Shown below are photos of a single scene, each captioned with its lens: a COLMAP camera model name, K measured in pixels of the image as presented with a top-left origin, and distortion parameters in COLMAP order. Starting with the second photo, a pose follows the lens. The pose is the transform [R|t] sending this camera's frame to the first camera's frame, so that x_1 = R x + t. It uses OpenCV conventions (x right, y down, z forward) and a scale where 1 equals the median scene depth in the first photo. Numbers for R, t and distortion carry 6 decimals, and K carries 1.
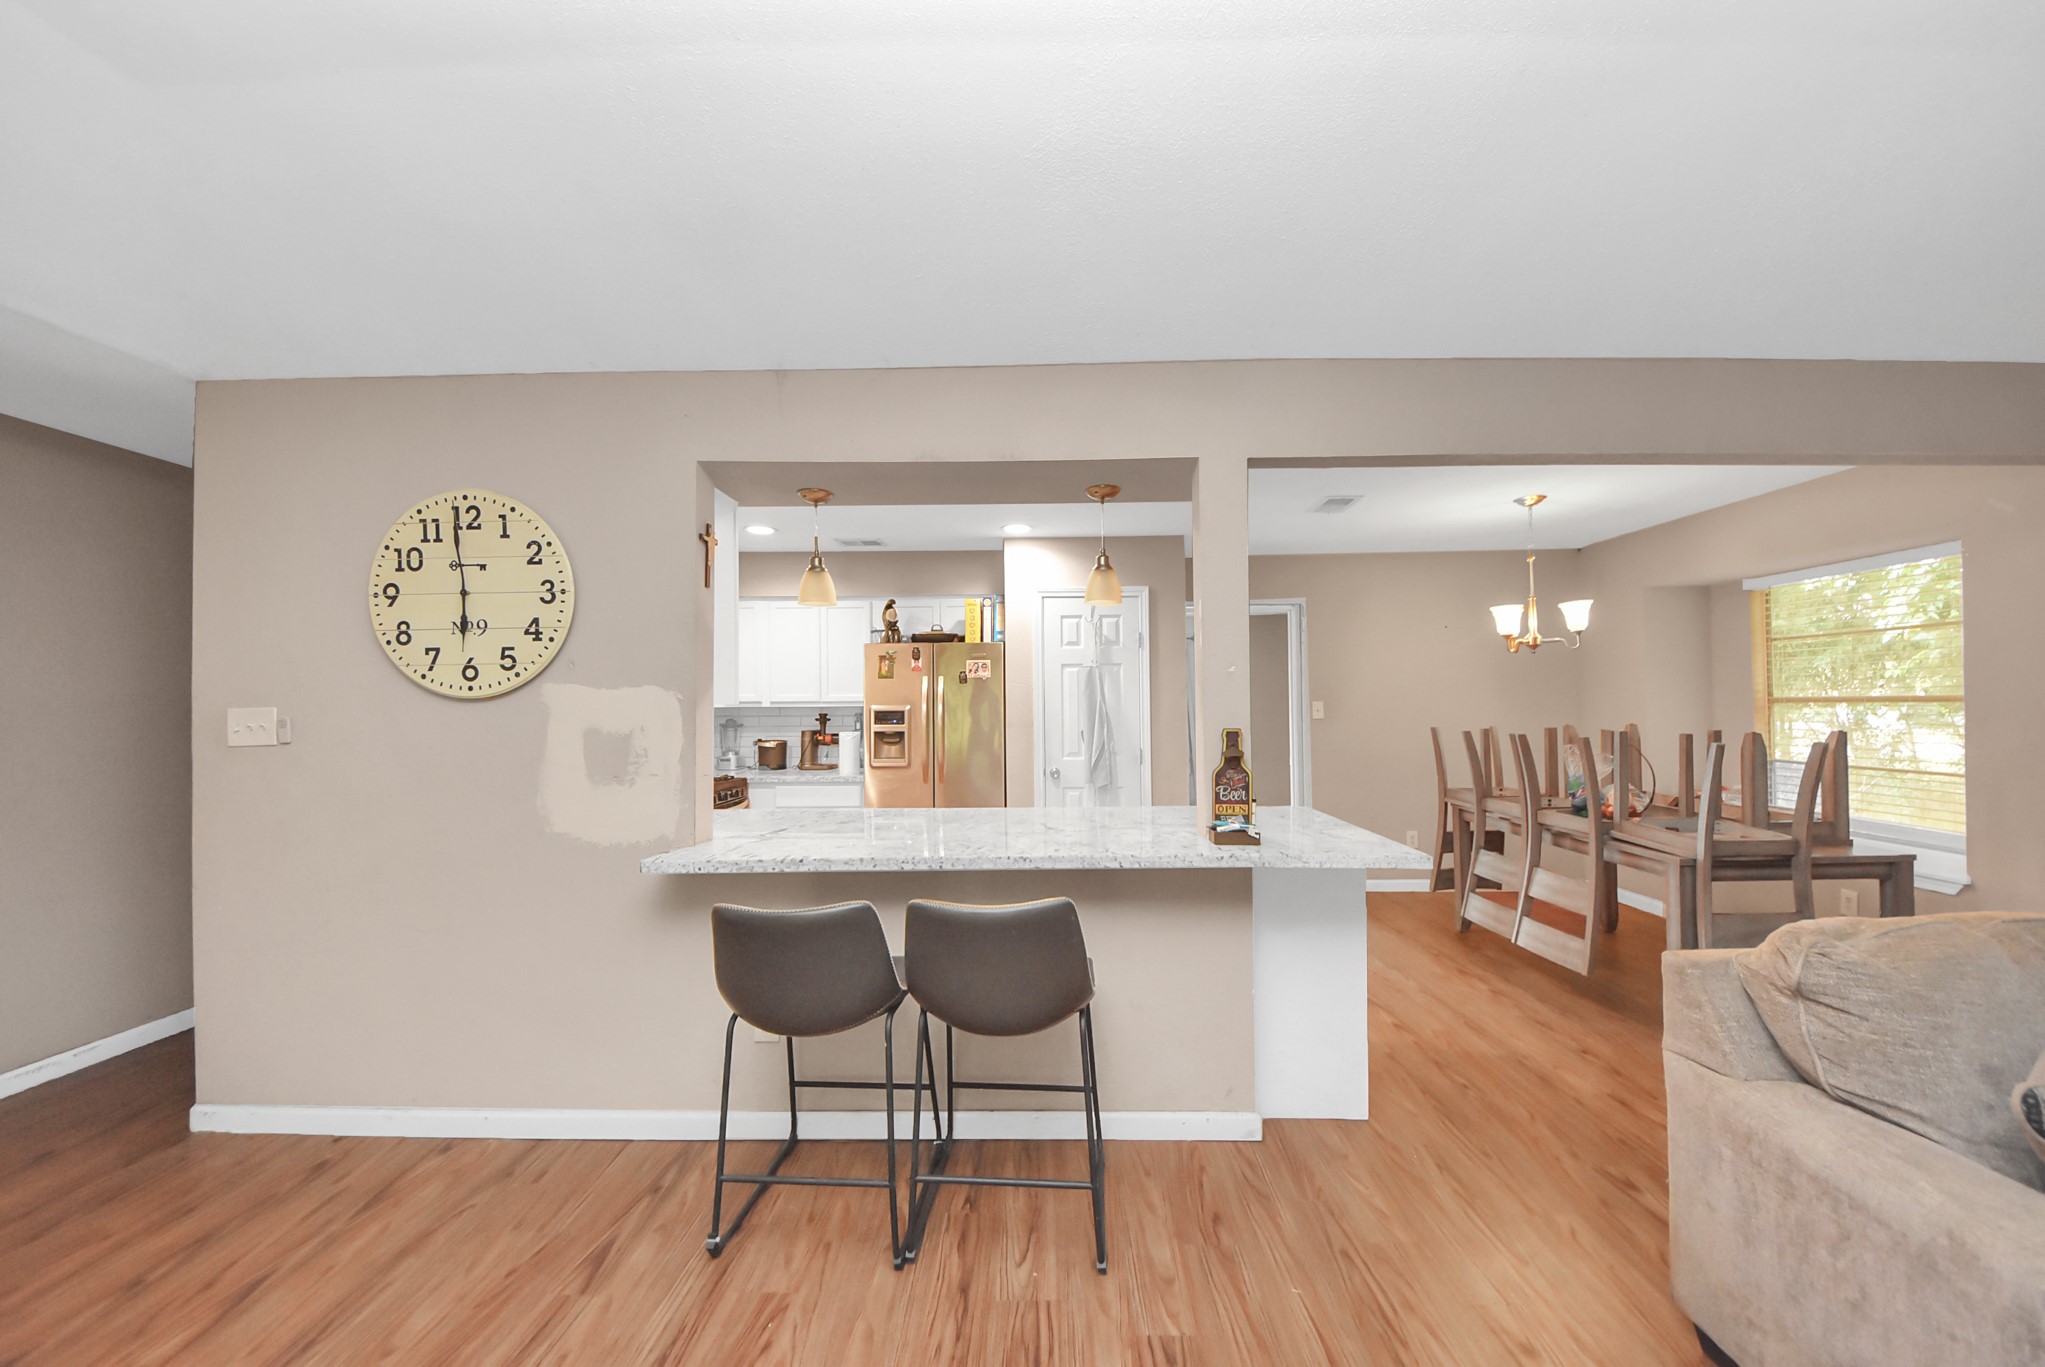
lens RADIAL K [[735.4, 0, 1033.6], [0, 735.4, 706.2], [0, 0, 1]] dist [0.015561, -0.014056]
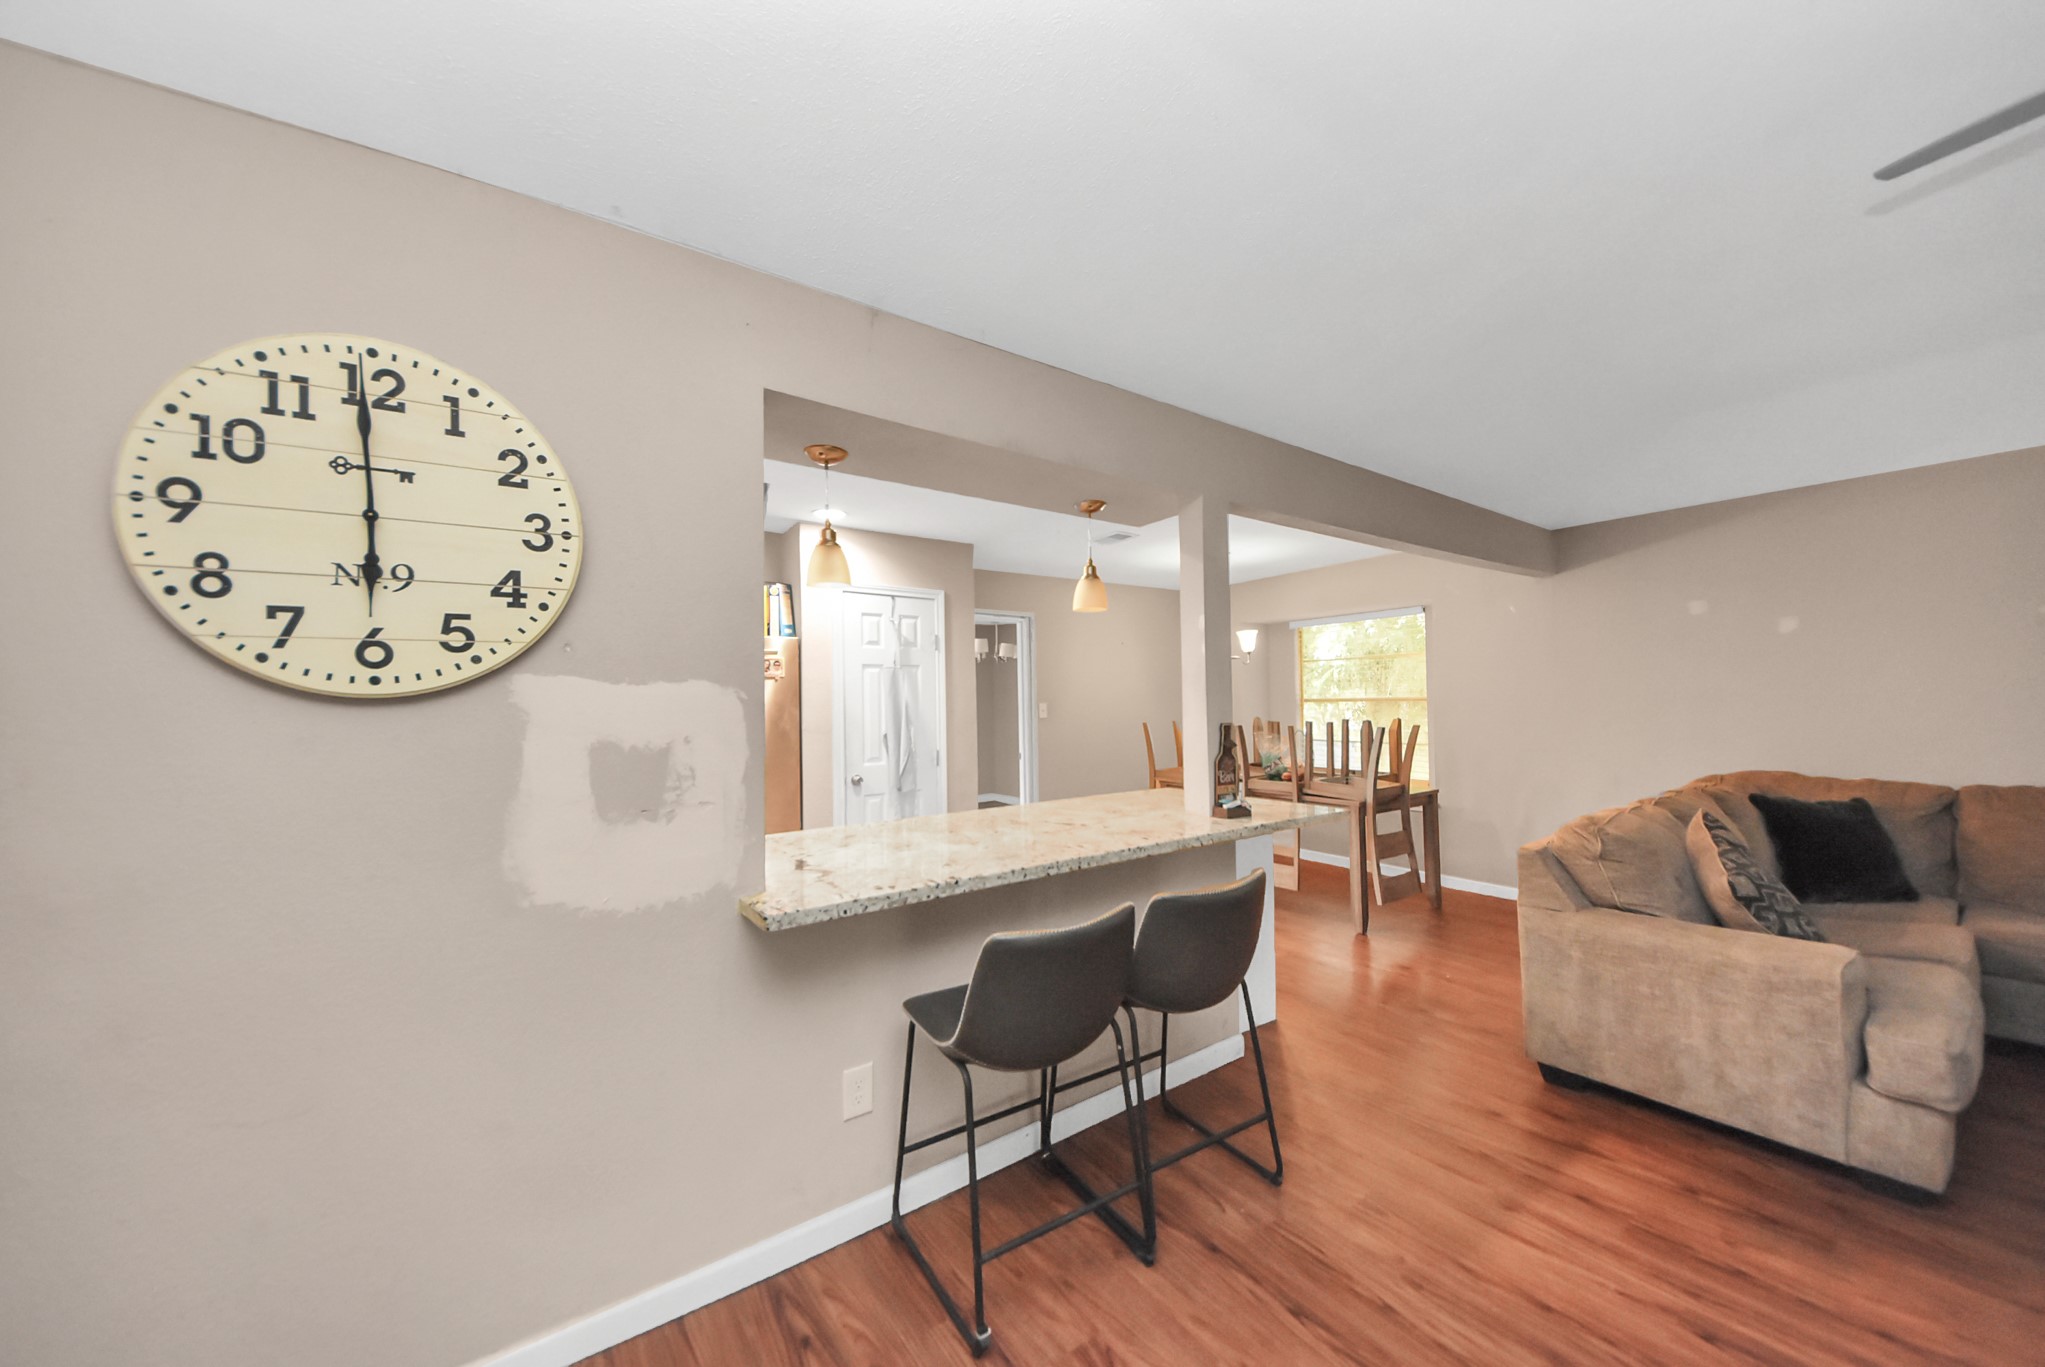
lens RADIAL K [[735.4, 0, 1033.6], [0, 735.4, 706.2], [0, 0, 1]] dist [0.015561, -0.014056]
pose [[0.795740, -0.006949, 0.605598, -0.703147], [0.010923, 0.999936, -0.002878, 0.003455], [-0.605540, 0.008905, 0.795765, 0.223477]]
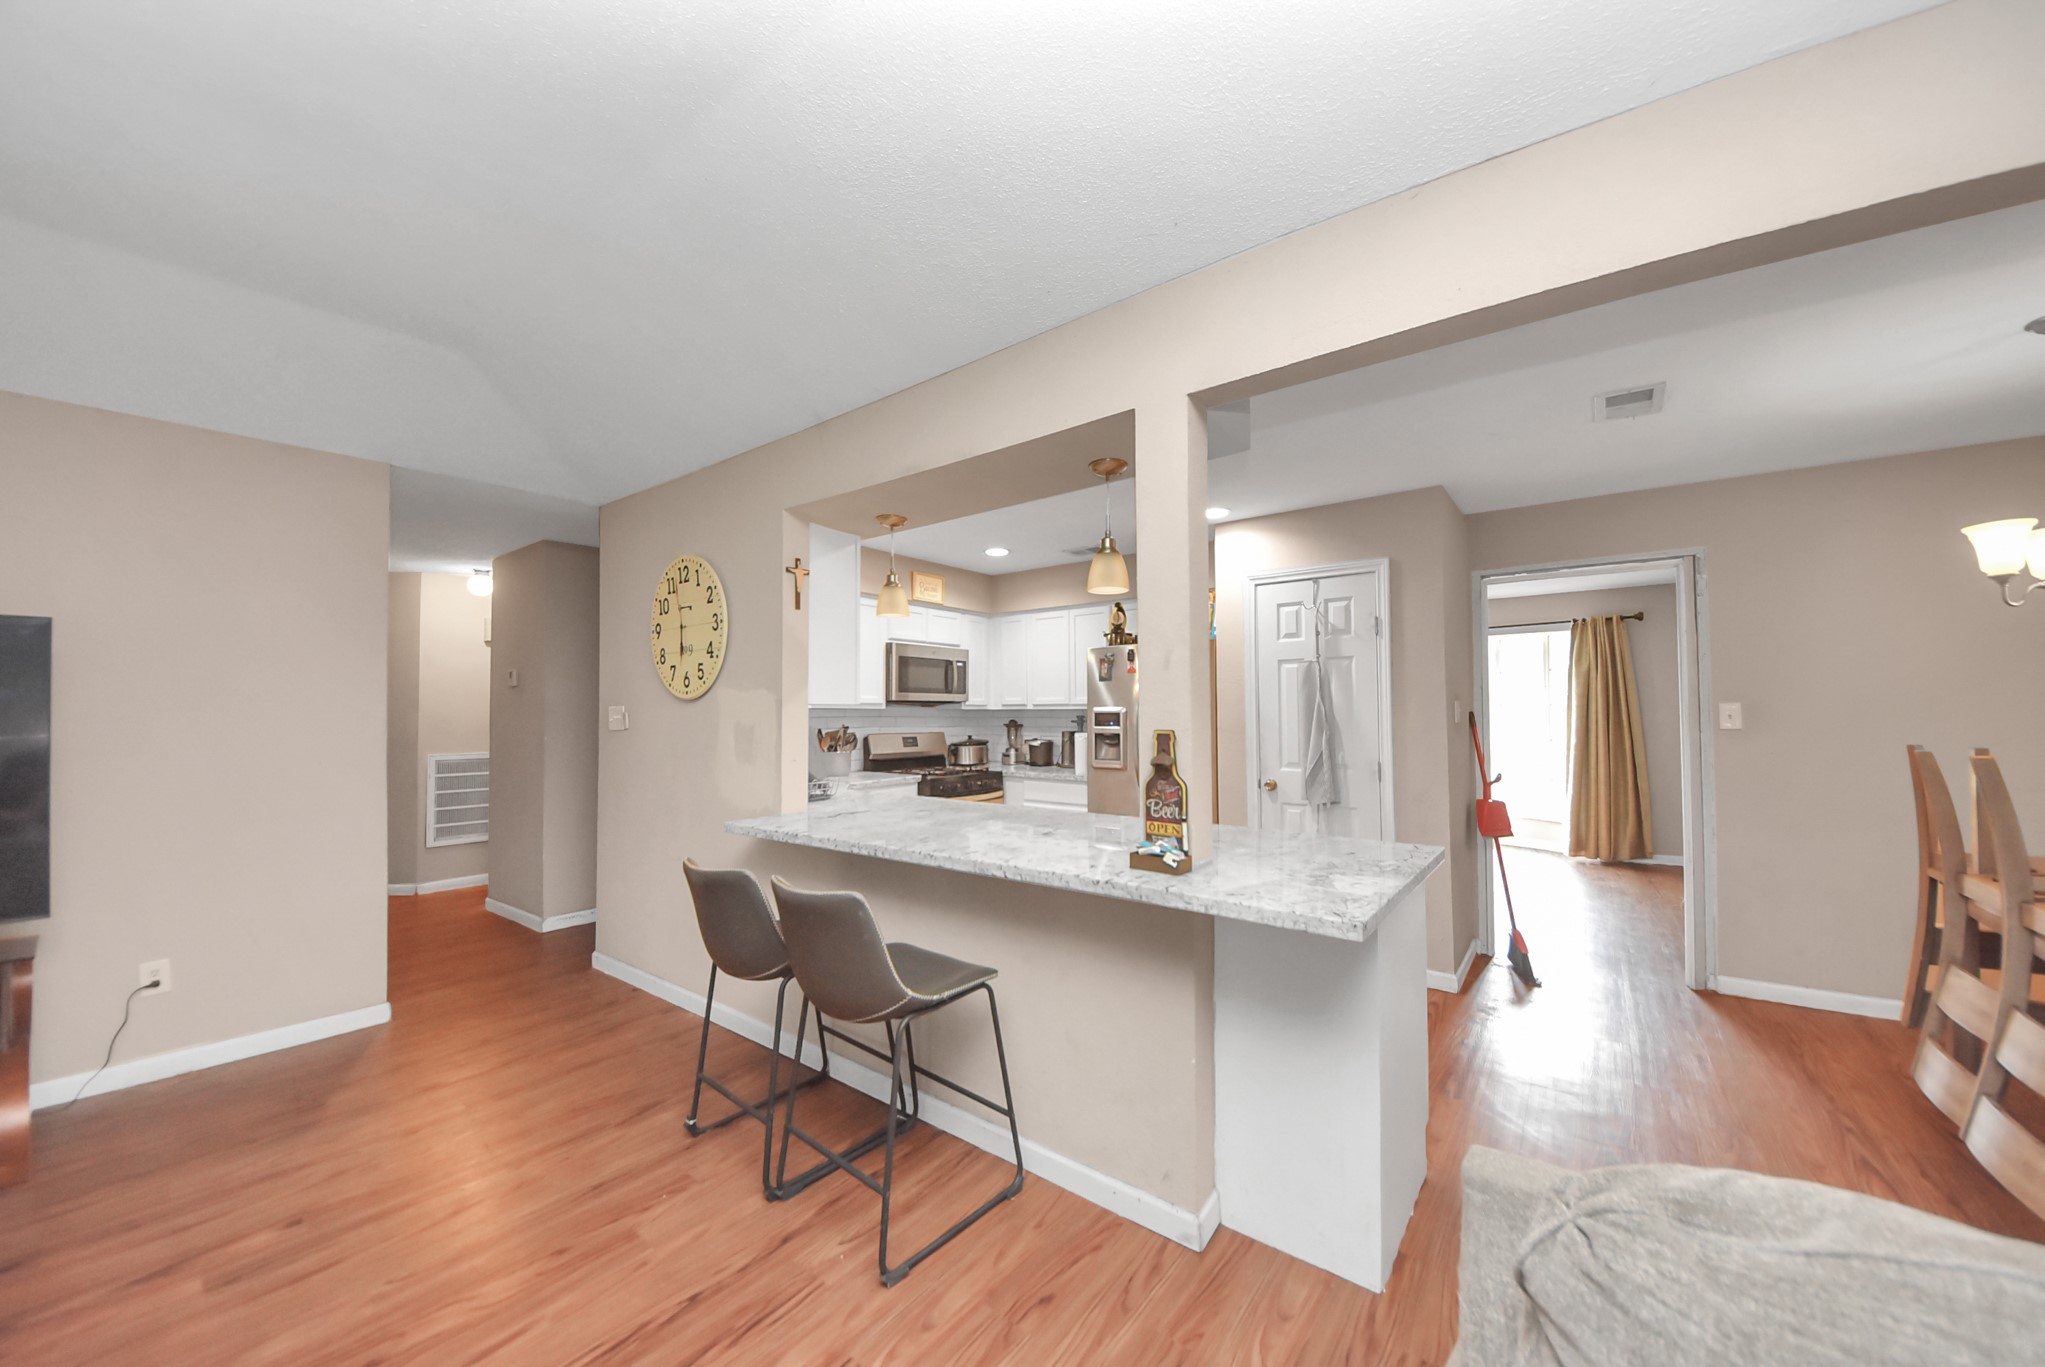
lens RADIAL K [[735.4, 0, 1033.6], [0, 735.4, 706.2], [0, 0, 1]] dist [0.015561, -0.014056]
pose [[0.804182, -0.002112, -0.594379, 0.628914], [-0.003166, 0.999964, -0.007837, 0.010518], [0.594375, 0.008185, 0.804147, 0.250854]]
